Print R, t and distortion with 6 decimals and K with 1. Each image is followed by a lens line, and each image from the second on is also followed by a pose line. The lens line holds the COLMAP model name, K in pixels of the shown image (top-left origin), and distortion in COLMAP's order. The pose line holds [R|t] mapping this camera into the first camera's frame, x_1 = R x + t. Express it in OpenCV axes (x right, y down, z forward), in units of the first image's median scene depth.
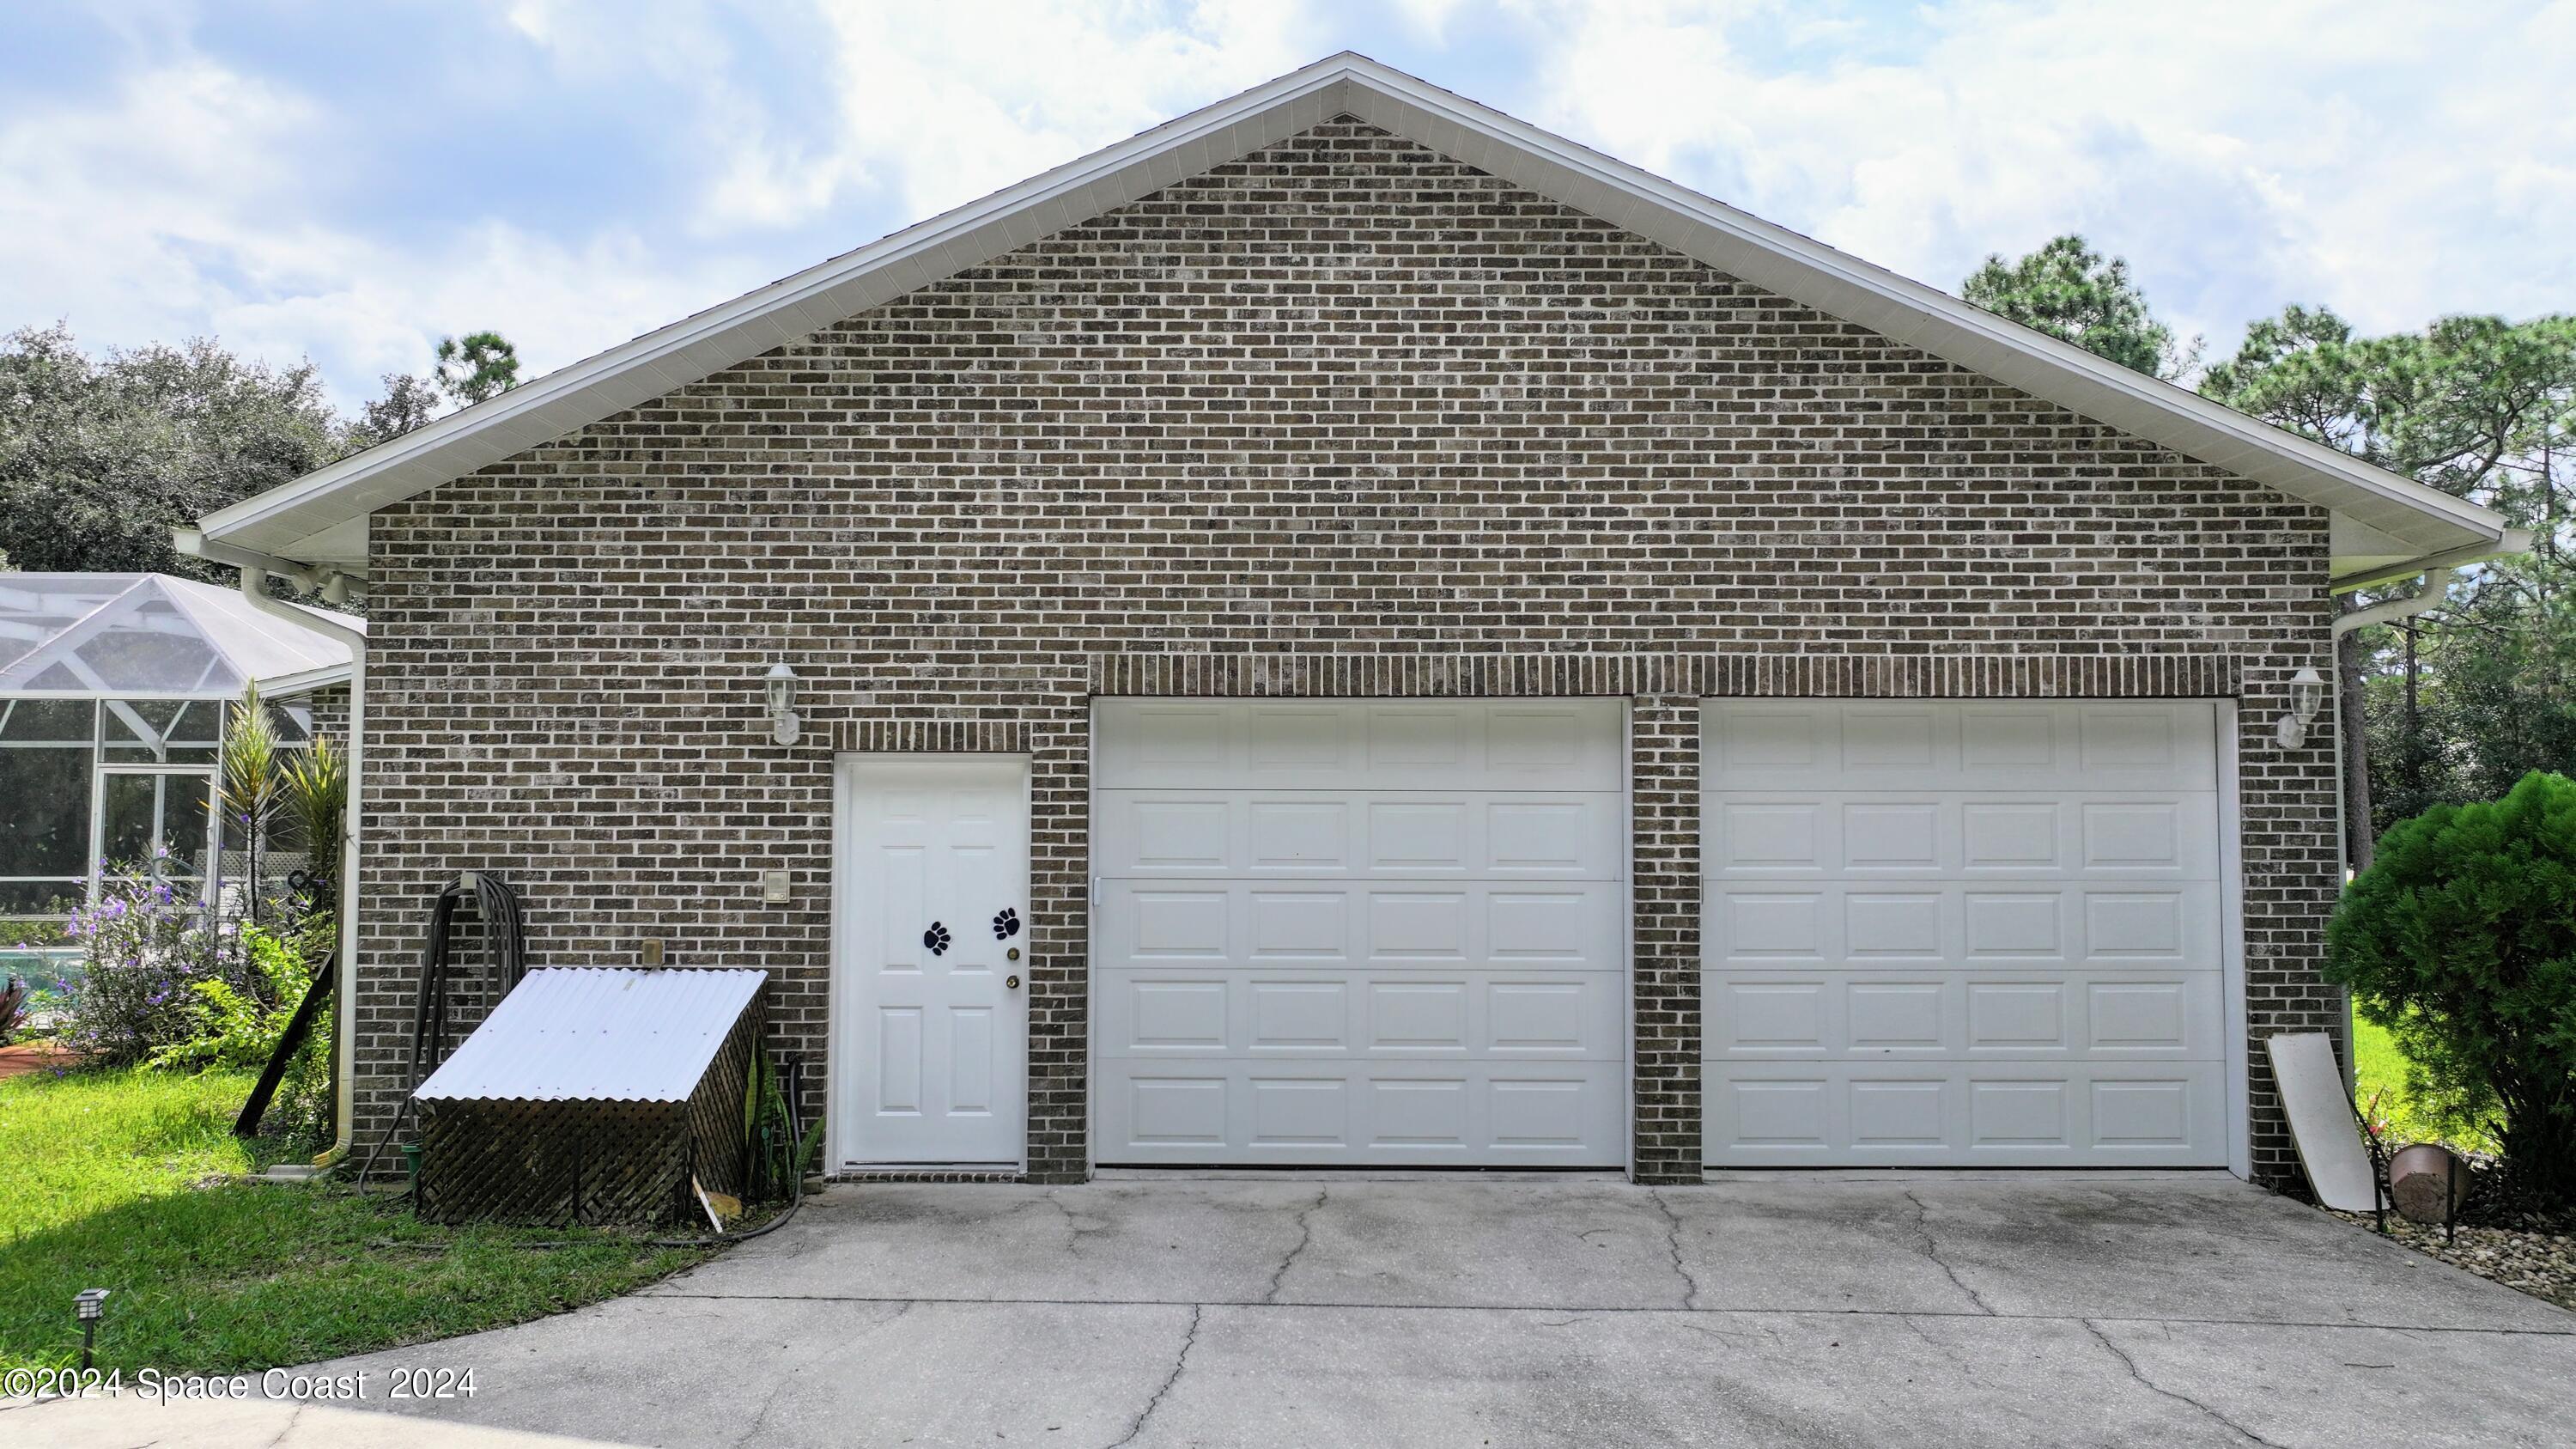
lens RADIAL K [[1802.4, 0, 1288.0], [0, 1802.4, 724.5], [0, 0, 1]] dist [0.022117, -0.000424]
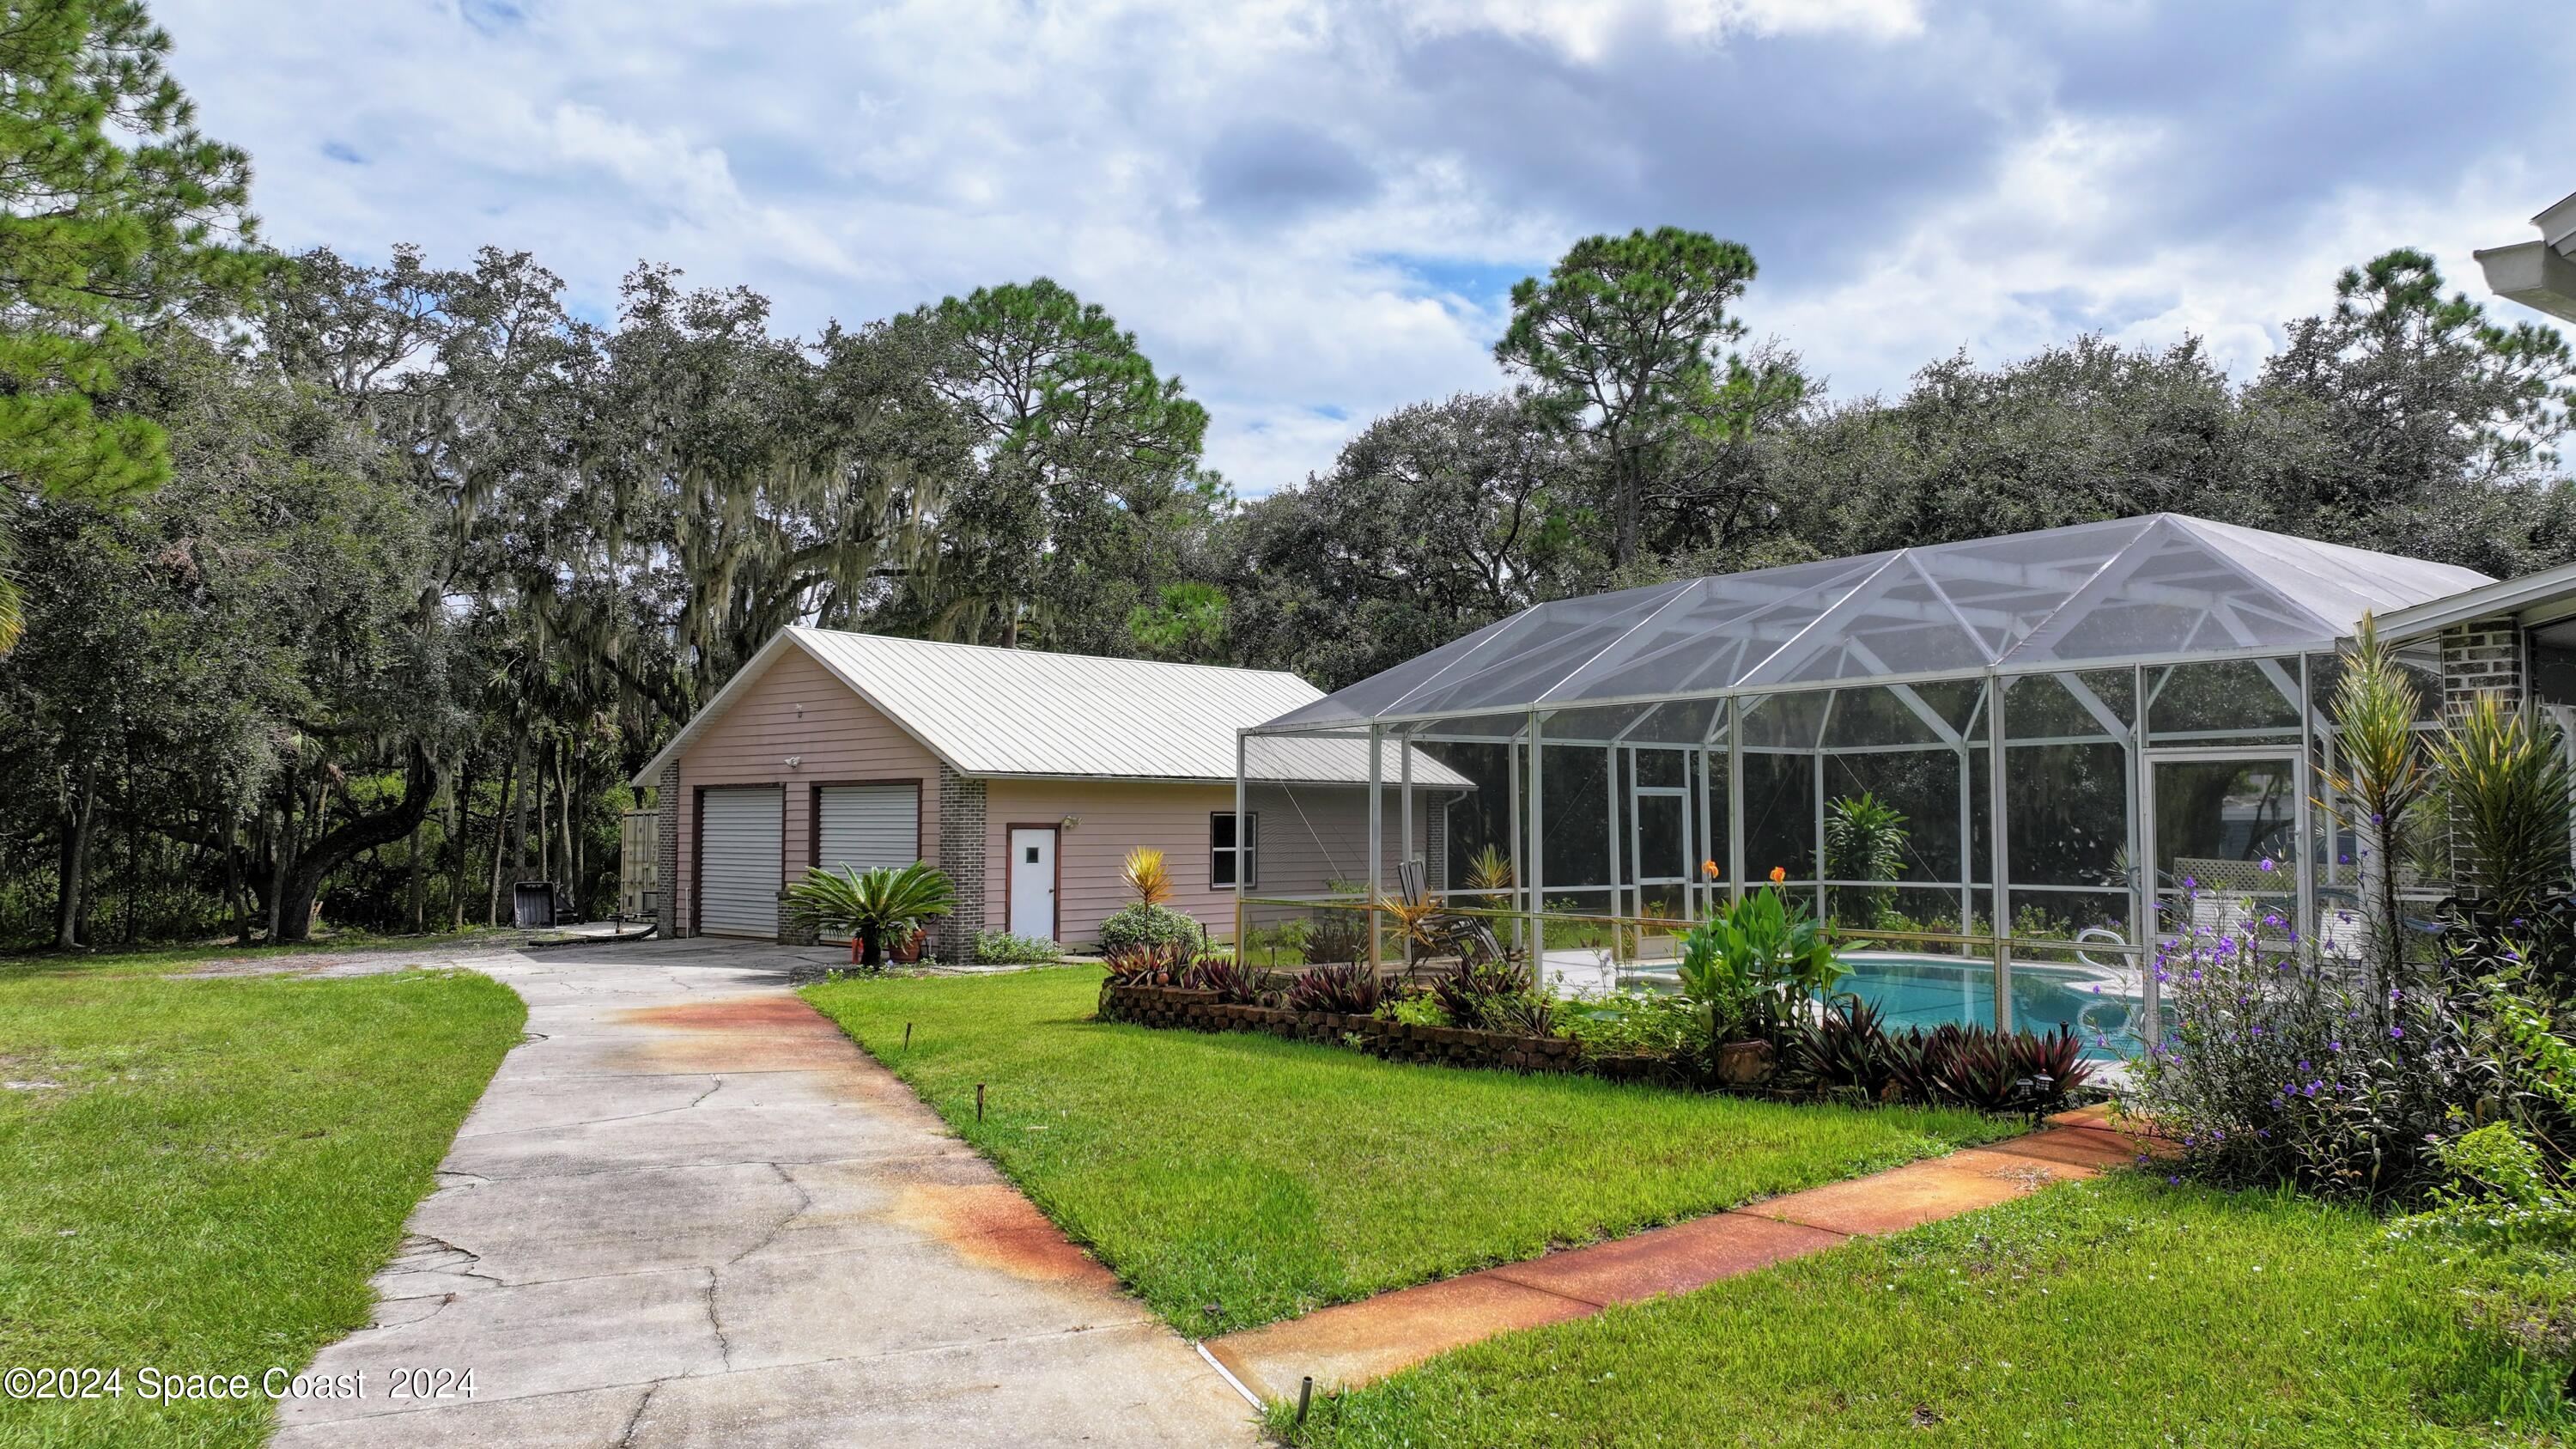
lens RADIAL K [[1802.4, 0, 1288.0], [0, 1802.4, 724.5], [0, 0, 1]] dist [0.022117, -0.000424]
pose [[0.584773, -0.050733, -0.809609, -0.076146], [0.048605, 0.998441, -0.027459, 0.004412], [0.809740, -0.023294, 0.586327, 0.080436]]
